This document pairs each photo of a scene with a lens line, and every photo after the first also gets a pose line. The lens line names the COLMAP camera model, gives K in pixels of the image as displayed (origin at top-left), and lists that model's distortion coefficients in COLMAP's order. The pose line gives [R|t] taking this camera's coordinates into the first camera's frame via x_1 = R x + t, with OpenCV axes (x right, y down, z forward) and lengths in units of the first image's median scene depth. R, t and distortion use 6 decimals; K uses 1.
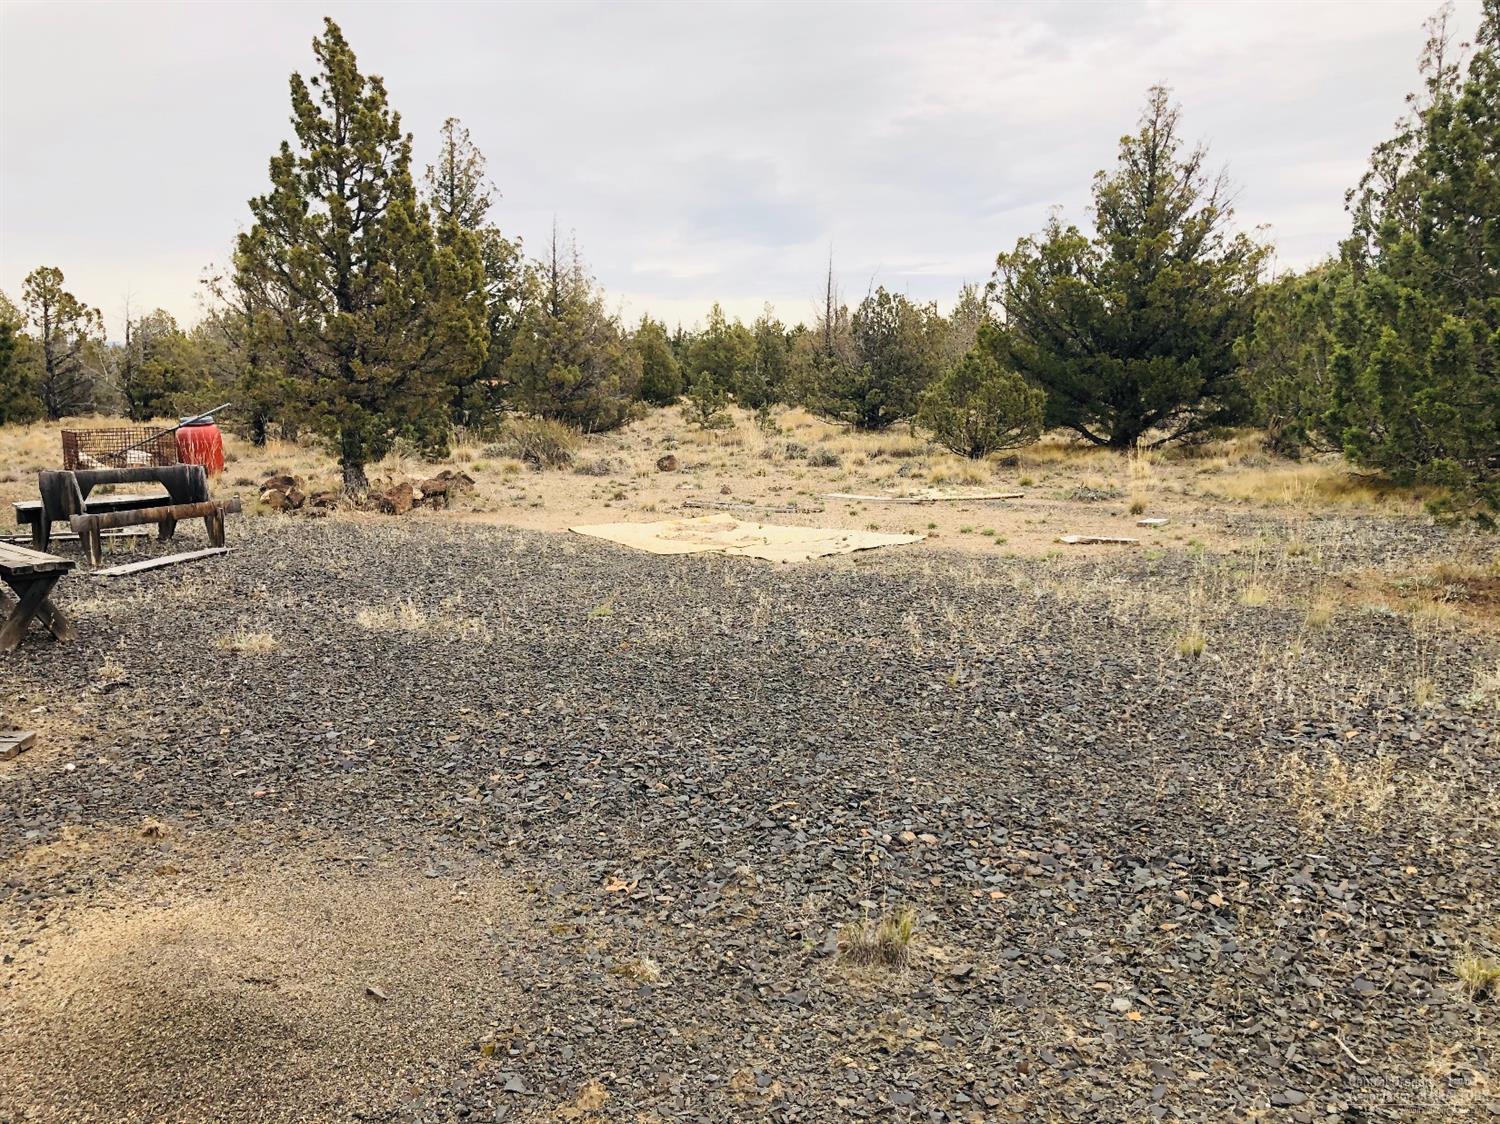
lens RADIAL K [[1228.0, 0, 750.2], [0, 1228.0, 561.7], [0, 0, 1]] dist [0.032703, -0.019153]
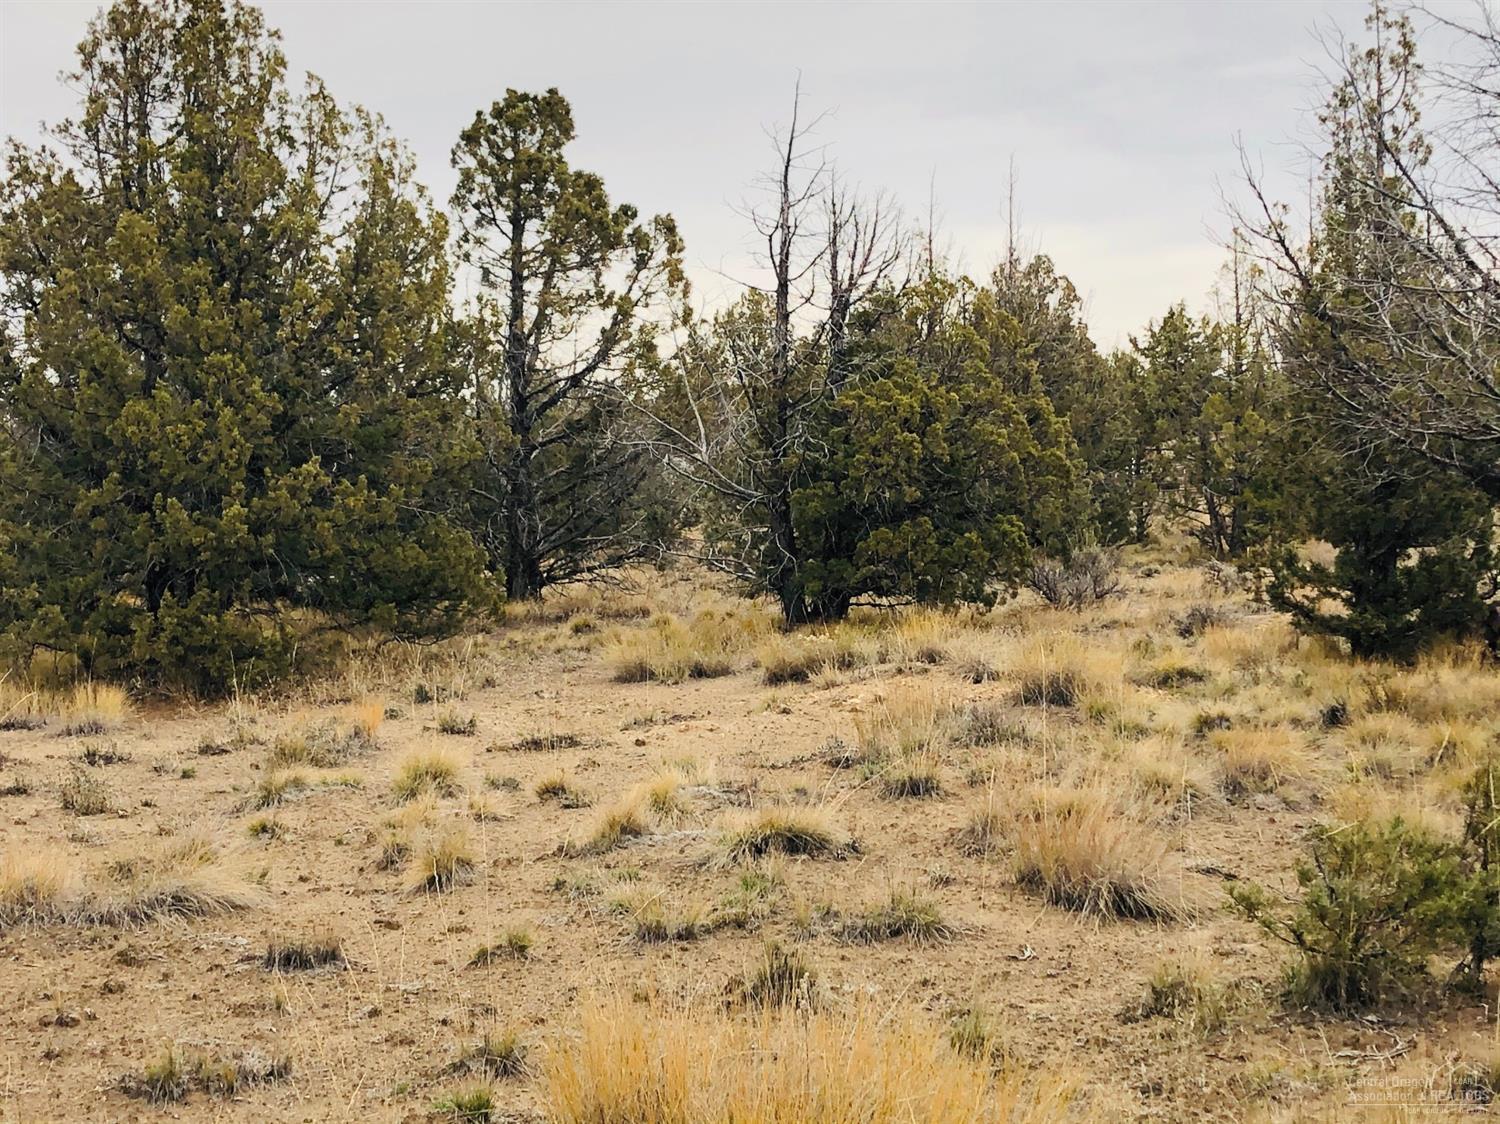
lens RADIAL K [[2315.8, 0, 750.0], [0, 2315.8, 561.8], [0, 0, 1]] dist [-0.005868, 0.000000]
pose [[0.916389, -0.009971, -0.400165, -0.291591], [-0.026852, 0.995907, -0.086308, -0.076240], [0.399387, 0.089837, 0.912370, 0.515692]]
